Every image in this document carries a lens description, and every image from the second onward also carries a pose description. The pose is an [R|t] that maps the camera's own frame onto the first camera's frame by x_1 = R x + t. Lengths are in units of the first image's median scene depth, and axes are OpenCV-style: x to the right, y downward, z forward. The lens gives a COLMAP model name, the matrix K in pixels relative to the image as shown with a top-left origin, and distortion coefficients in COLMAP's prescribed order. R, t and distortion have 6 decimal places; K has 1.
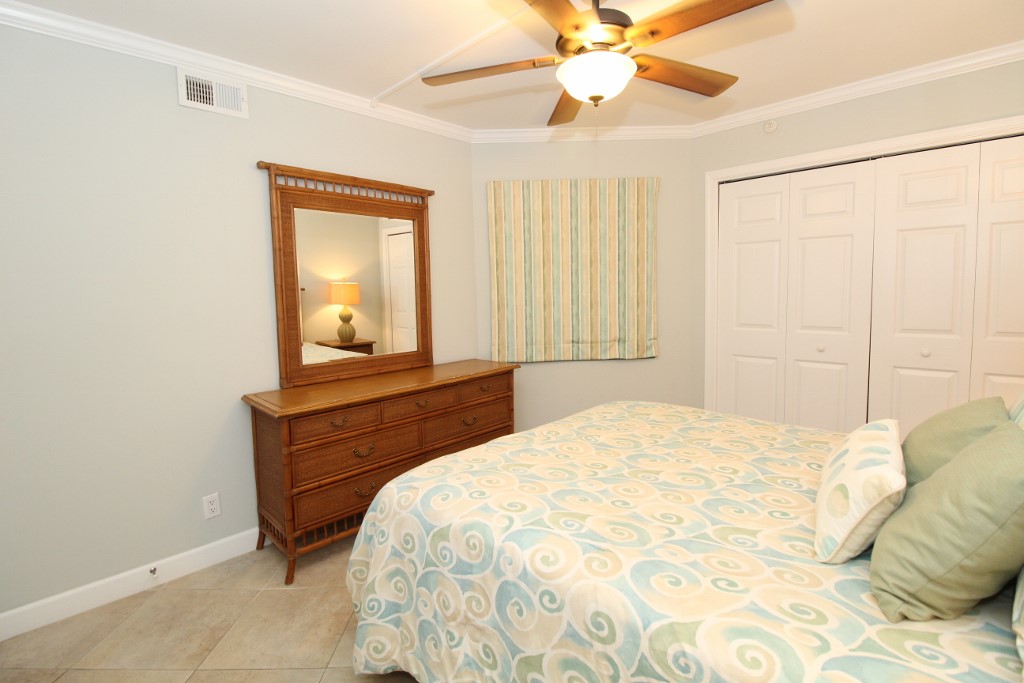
lens RADIAL K [[473.3, 0, 513.8], [0, 473.3, 330.7], [0, 0, 1]] dist [0.001848, -0.012209]
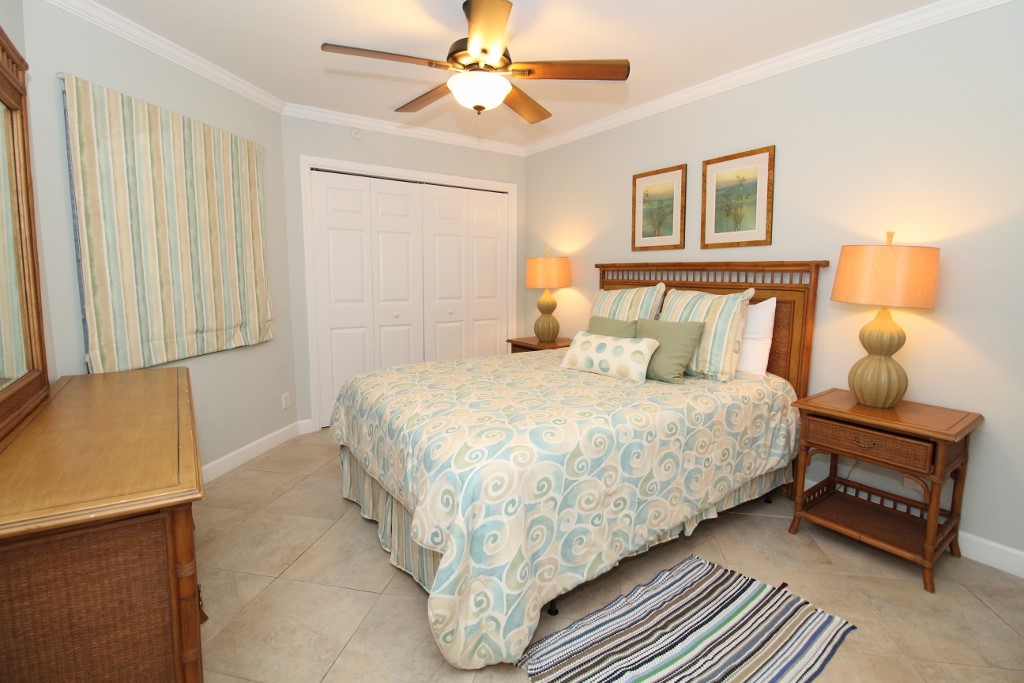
lens RADIAL K [[486.4, 0, 512.3], [0, 486.4, 330.1], [0, 0, 1]] dist [-0.000815, -0.014418]
pose [[0.184040, -0.087611, 0.979006, -0.651320], [0.070795, 0.994614, 0.075699, -0.002719], [-0.980366, 0.055377, 0.189252, 0.415239]]
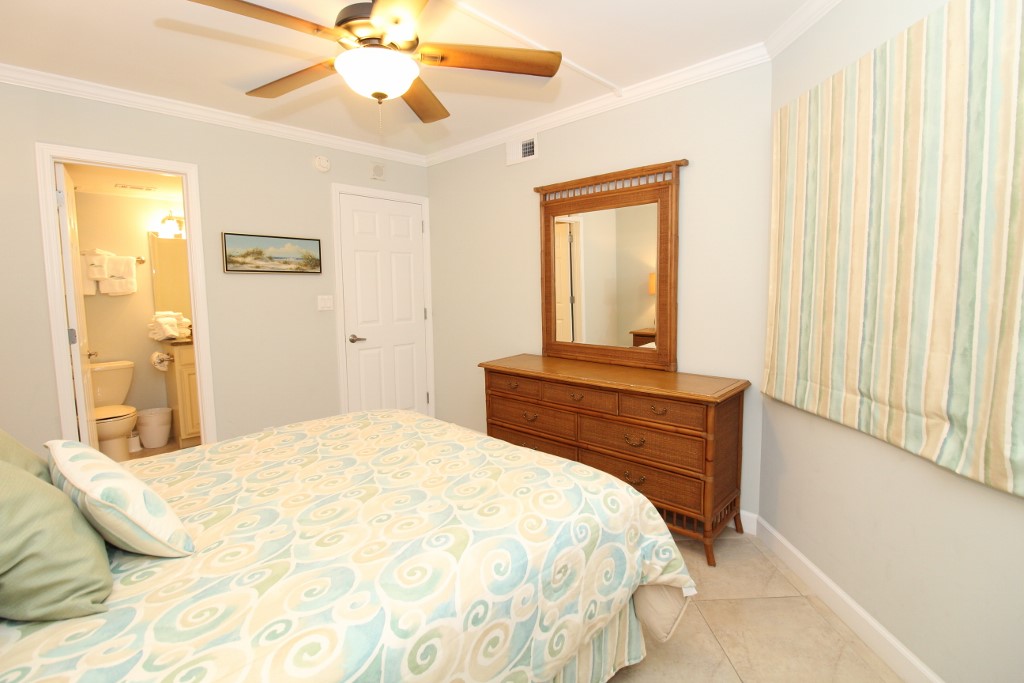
lens RADIAL K [[469.7, 0, 513.5], [0, 469.7, 323.7], [0, 0, 1]] dist [0.002348, -0.000128]
pose [[0.017905, 0.105257, -0.994284, 0.693440], [-0.073898, 0.991863, 0.103670, -0.082582], [0.997105, 0.071620, 0.025538, 0.747976]]
